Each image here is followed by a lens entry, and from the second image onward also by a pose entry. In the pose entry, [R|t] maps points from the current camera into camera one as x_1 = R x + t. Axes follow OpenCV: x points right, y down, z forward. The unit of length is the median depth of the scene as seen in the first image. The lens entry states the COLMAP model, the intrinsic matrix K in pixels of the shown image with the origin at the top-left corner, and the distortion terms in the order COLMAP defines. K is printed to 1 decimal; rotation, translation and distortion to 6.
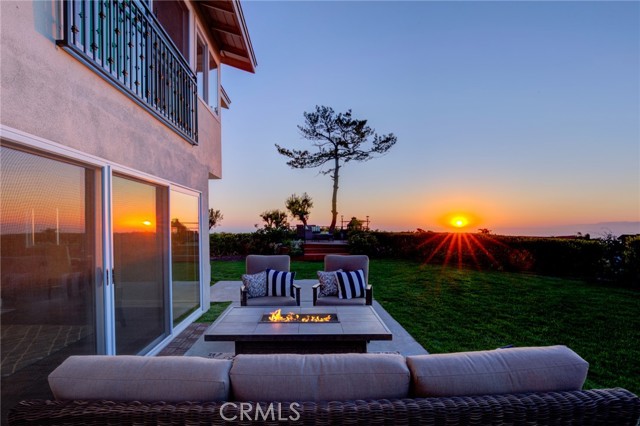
lens RADIAL K [[302.0, 0, 304.9], [0, 302.0, 226.6], [0, 0, 1]] dist [-0.017379, -0.000178]
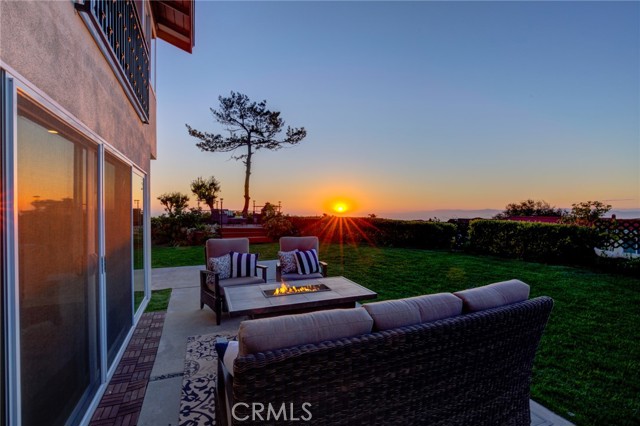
lens RADIAL K [[291.5, 0, 317.2], [0, 291.5, 211.4], [0, 0, 1]] dist [-0.015451, -0.000042]
pose [[0.924913, 0.008178, 0.380090, -0.059845], [-0.008454, 0.999964, -0.000943, -0.000060], [-0.380084, -0.002341, 0.924949, -0.011054]]
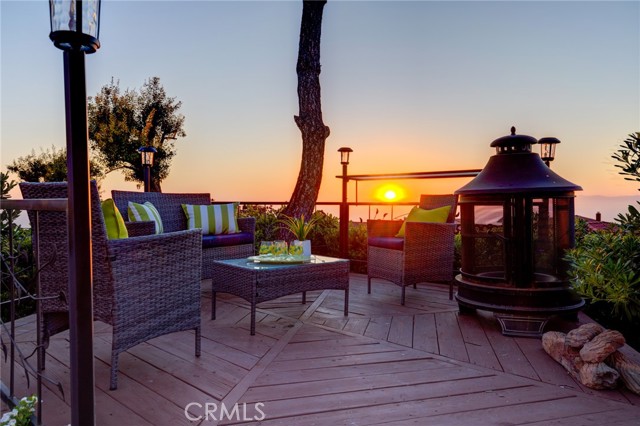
lens RADIAL K [[474.9, 0, 318.2], [0, 474.9, 207.0], [0, 0, 1]] dist [0.036240, -0.001052]
pose [[0.951669, -0.007026, 0.307046, 0.011869], [0.003447, 0.999920, 0.012196, -0.001515], [-0.307107, -0.010548, 0.951617, 0.749353]]
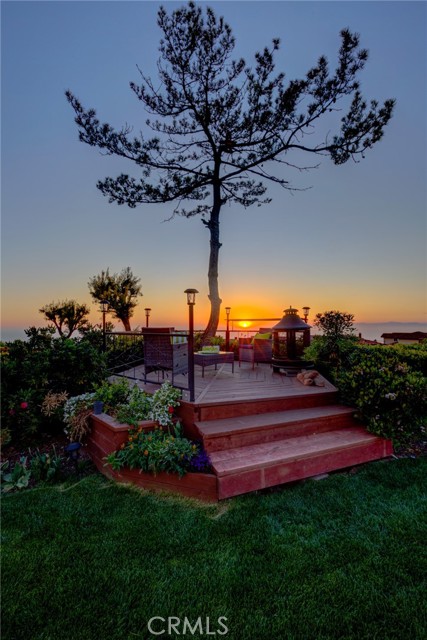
lens RADIAL K [[291.5, 0, 215.9], [0, 291.5, 321.6], [0, 0, 1]] dist [-0.015451, -0.000042]
pose [[0.931831, 0.001029, 0.362892, -0.058714], [0.005101, 0.999860, -0.015934, -0.007652], [-0.362857, 0.016699, 0.931695, 0.623789]]
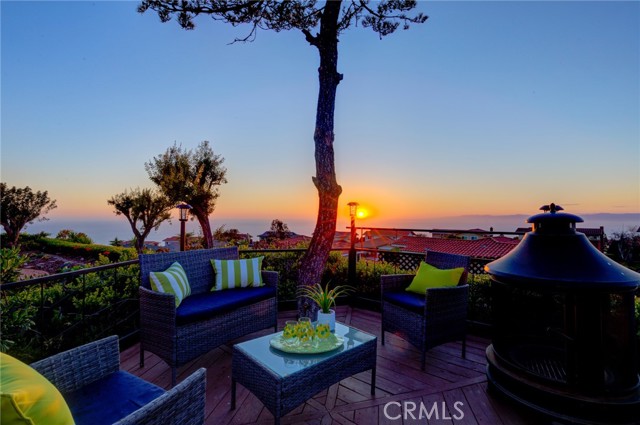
lens RADIAL K [[299.6, 0, 320.0], [0, 299.6, 212.5], [0, 0, 1]] dist [-0.012085, 0.000303]
pose [[0.946984, 0.008810, 0.321161, 0.024958], [-0.003793, 0.999861, -0.016245, -0.025544], [-0.321259, 0.014165, 0.946885, 0.829967]]
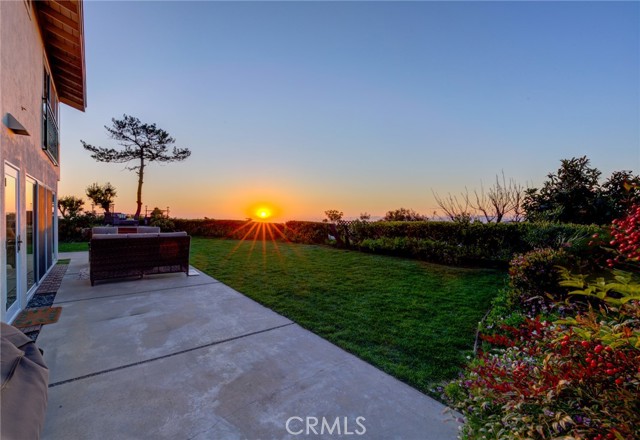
lens RADIAL K [[299.6, 0, 299.4], [0, 299.6, 218.7], [0, 0, 1]] dist [-0.001240, -0.000063]
pose [[0.827310, 0.012555, 0.561605, -0.046971], [-0.016472, 0.999863, 0.001912, 0.003636], [-0.561504, -0.010832, 0.827403, -0.374577]]
